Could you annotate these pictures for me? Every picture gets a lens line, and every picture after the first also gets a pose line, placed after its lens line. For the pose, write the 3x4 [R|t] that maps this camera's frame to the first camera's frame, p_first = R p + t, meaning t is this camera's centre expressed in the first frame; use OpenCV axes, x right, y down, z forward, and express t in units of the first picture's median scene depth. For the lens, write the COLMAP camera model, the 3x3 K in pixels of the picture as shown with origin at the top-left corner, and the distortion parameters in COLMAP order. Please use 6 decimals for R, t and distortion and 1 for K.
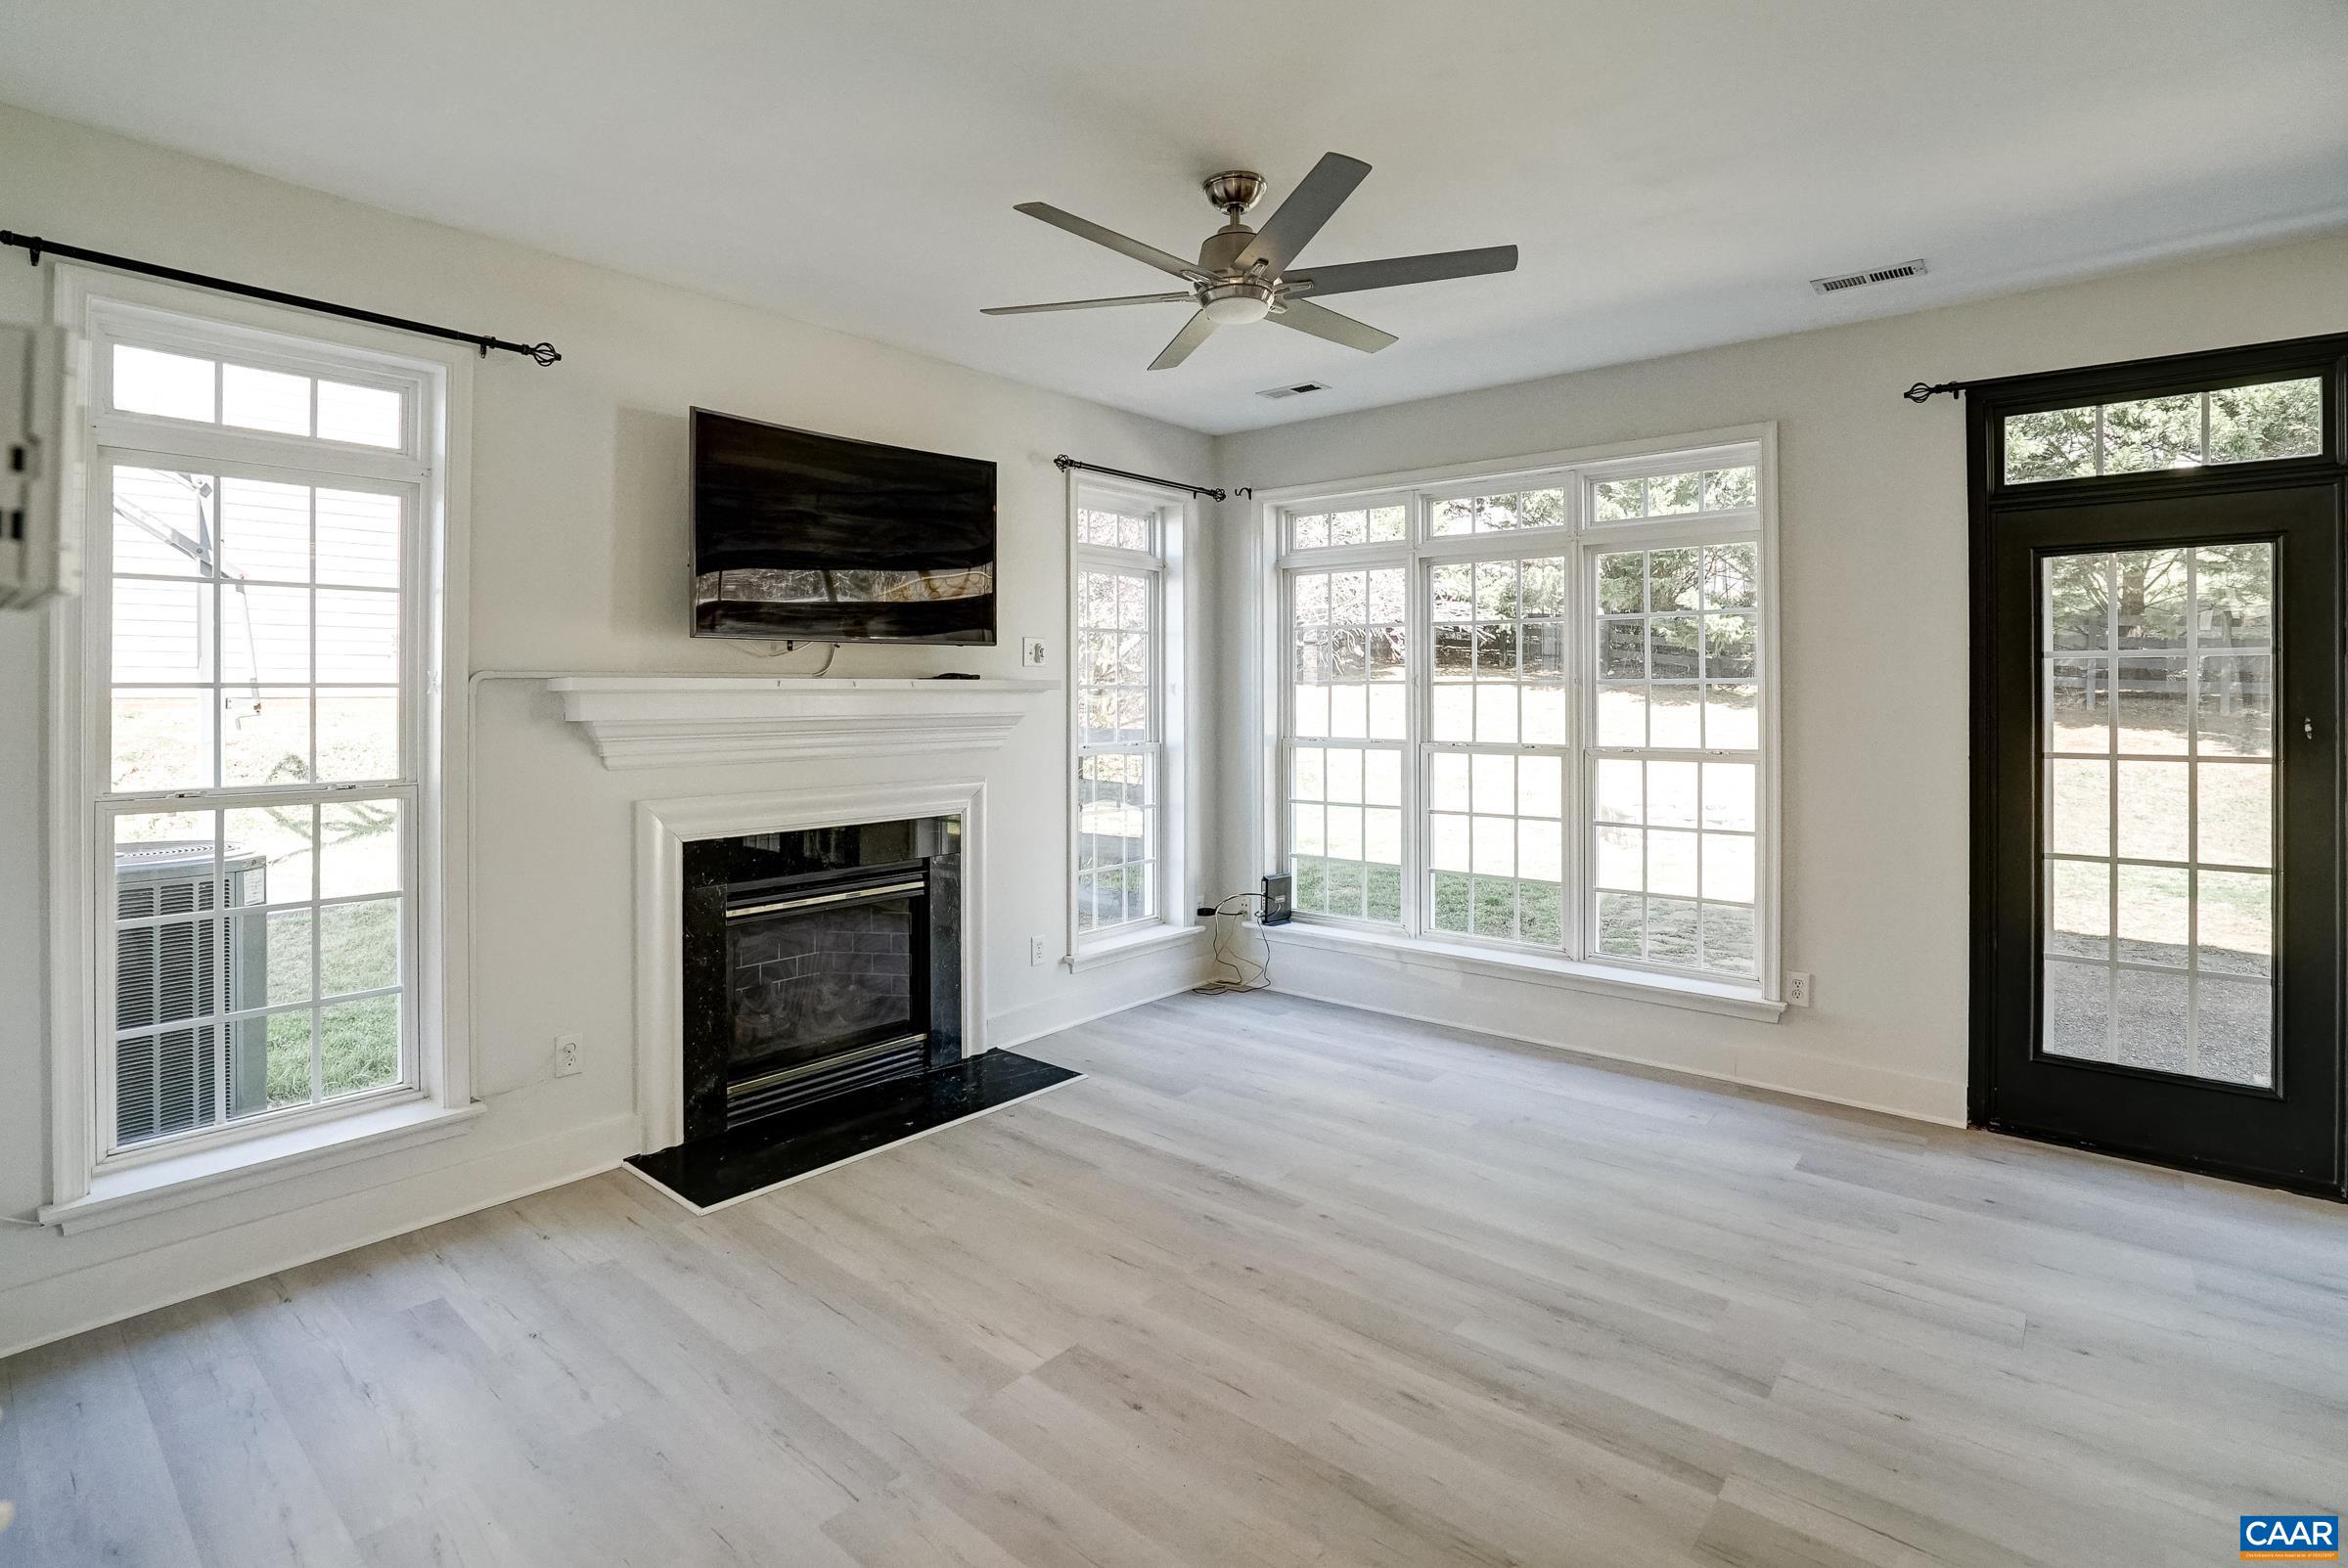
lens RADIAL K [[1136.3, 0, 1149.3], [0, 1136.3, 692.3], [0, 0, 1]] dist [-0.052107, 0.020665]
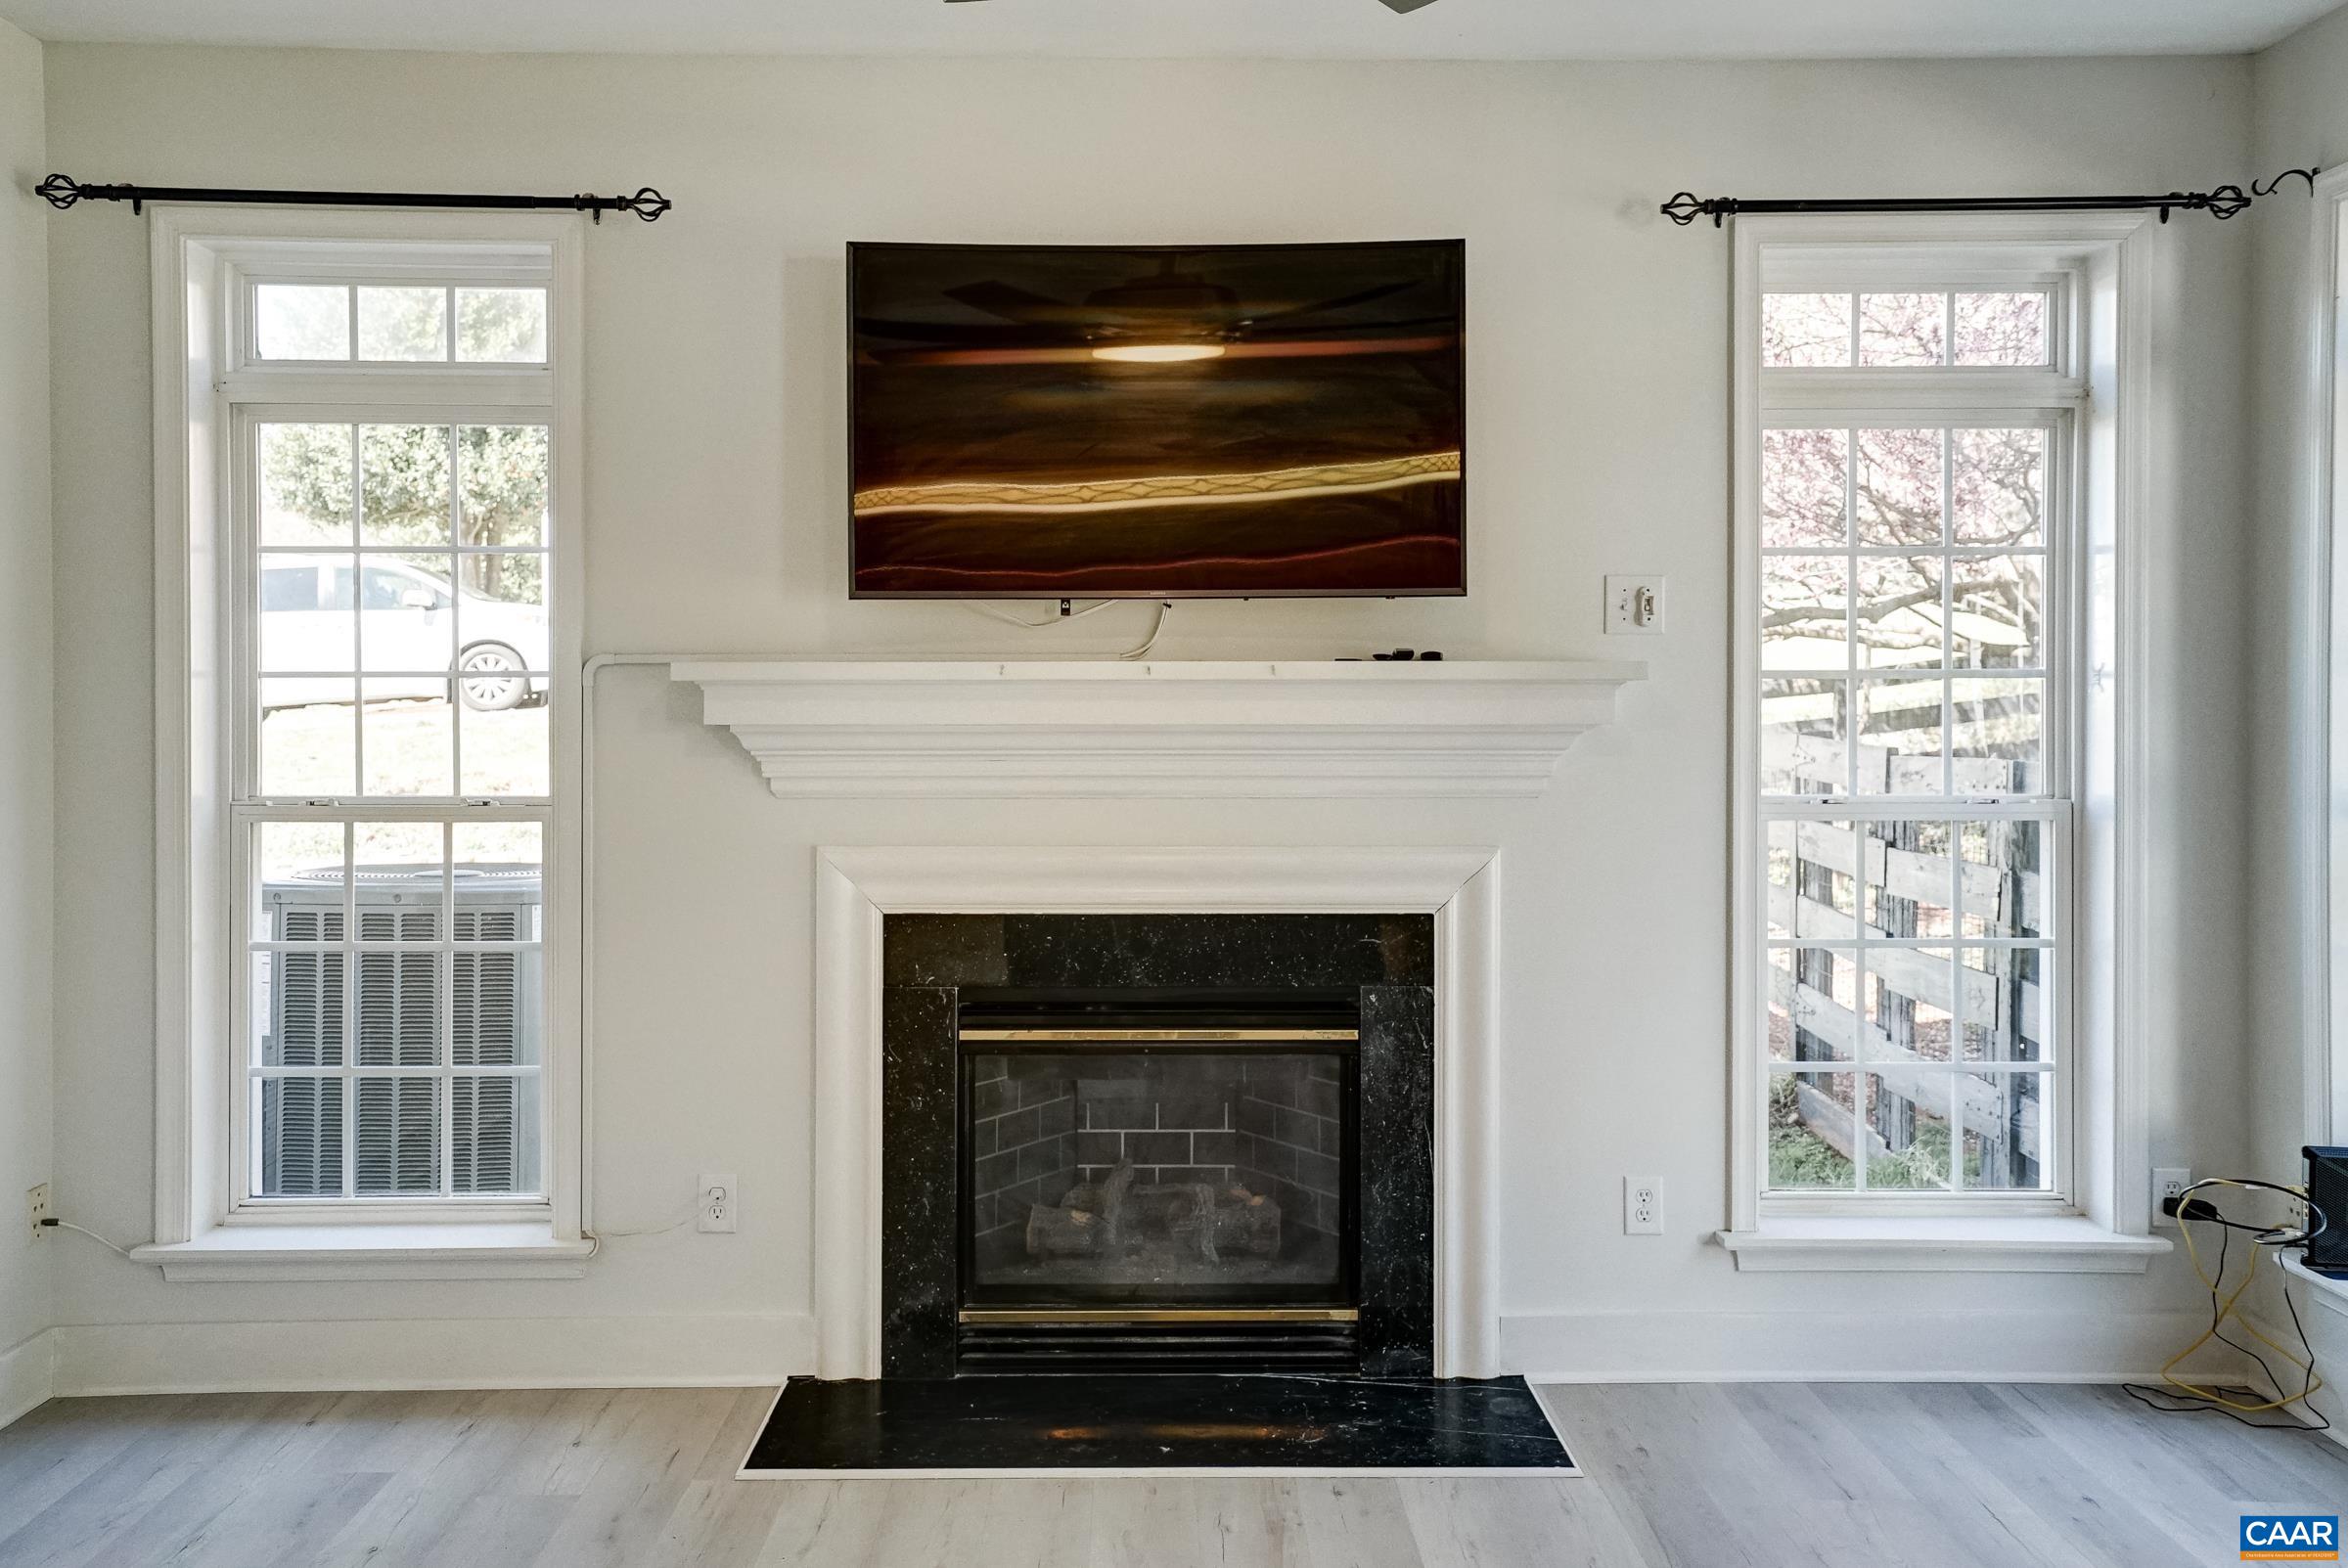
lens RADIAL K [[2033.6, 0, 1165.1], [0, 2033.6, 727.7], [0, 0, 1]] dist [0.051067, 0.024194]
pose [[0.665112, 0.015114, -0.746591, 0.582017], [-0.001244, 0.999816, 0.019132, 0.002544], [0.746743, -0.011797, 0.665008, 0.340596]]
